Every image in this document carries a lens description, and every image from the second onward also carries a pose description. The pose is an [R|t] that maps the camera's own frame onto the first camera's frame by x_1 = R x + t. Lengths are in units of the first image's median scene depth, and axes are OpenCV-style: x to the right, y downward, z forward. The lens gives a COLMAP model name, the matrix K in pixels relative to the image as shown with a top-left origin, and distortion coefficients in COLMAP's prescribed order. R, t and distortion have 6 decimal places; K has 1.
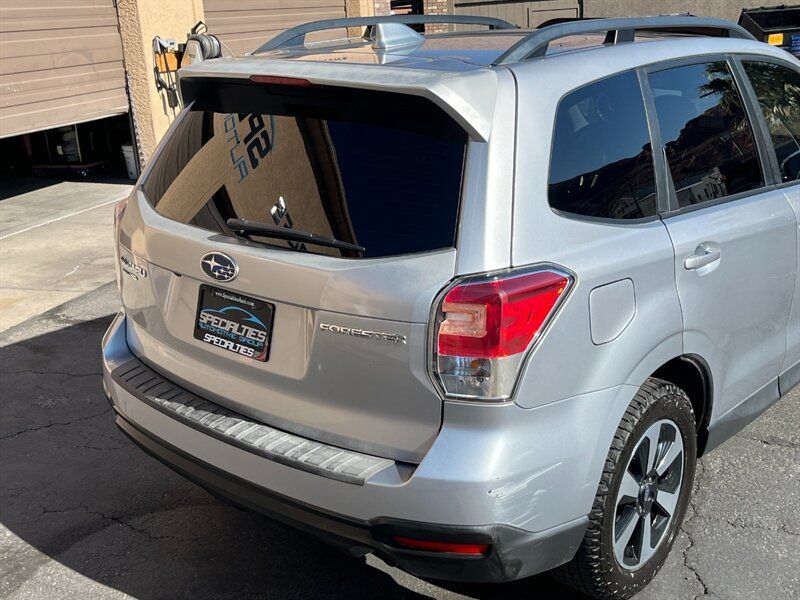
lens RADIAL K [[933.1, 0, 400.0], [0, 933.1, 300.0], [0, 0, 1]] dist [0.139635, -0.347388]
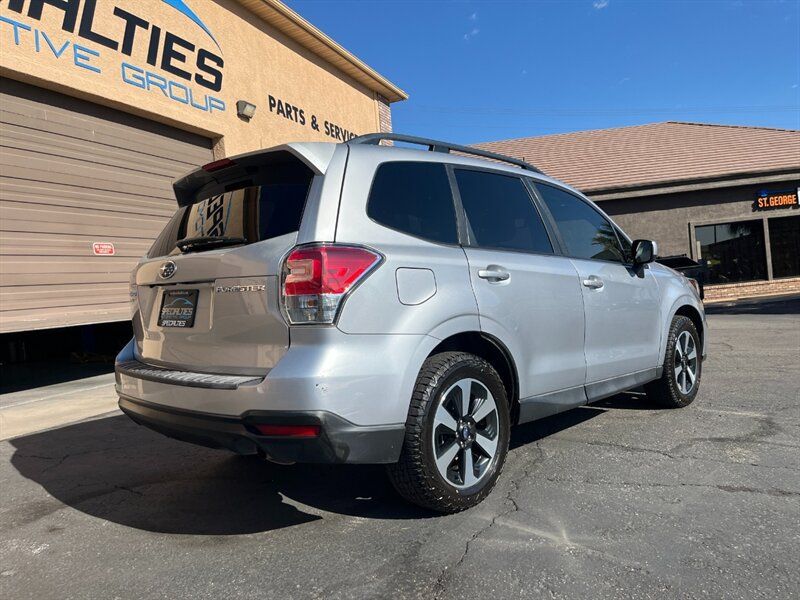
lens RADIAL K [[607.6, 0, 398.6], [0, 607.6, 292.0], [0, 0, 1]] dist [0.070583, -0.099984]
pose [[0.997831, -0.035923, -0.055165, 0.247239], [0.018698, 0.958129, -0.285725, 0.298808], [0.063119, 0.284073, 0.956723, 0.051693]]
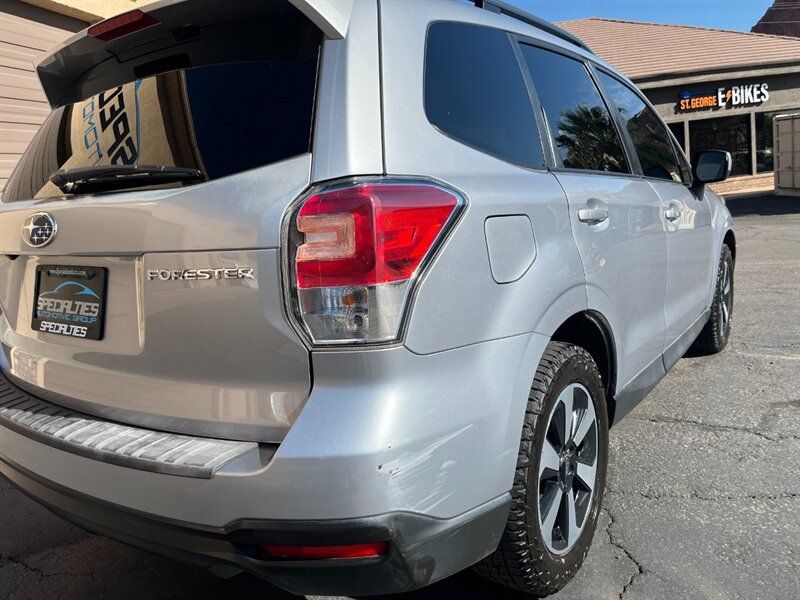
lens RADIAL K [[616.4, 0, 404.8], [0, 616.4, 299.5], [0, 0, 1]] dist [0.074639, -0.099662]
pose [[0.993535, -0.077352, 0.083090, 0.074684], [0.087562, 0.988001, -0.127229, 0.121638], [-0.072252, 0.133682, 0.988387, 0.439819]]
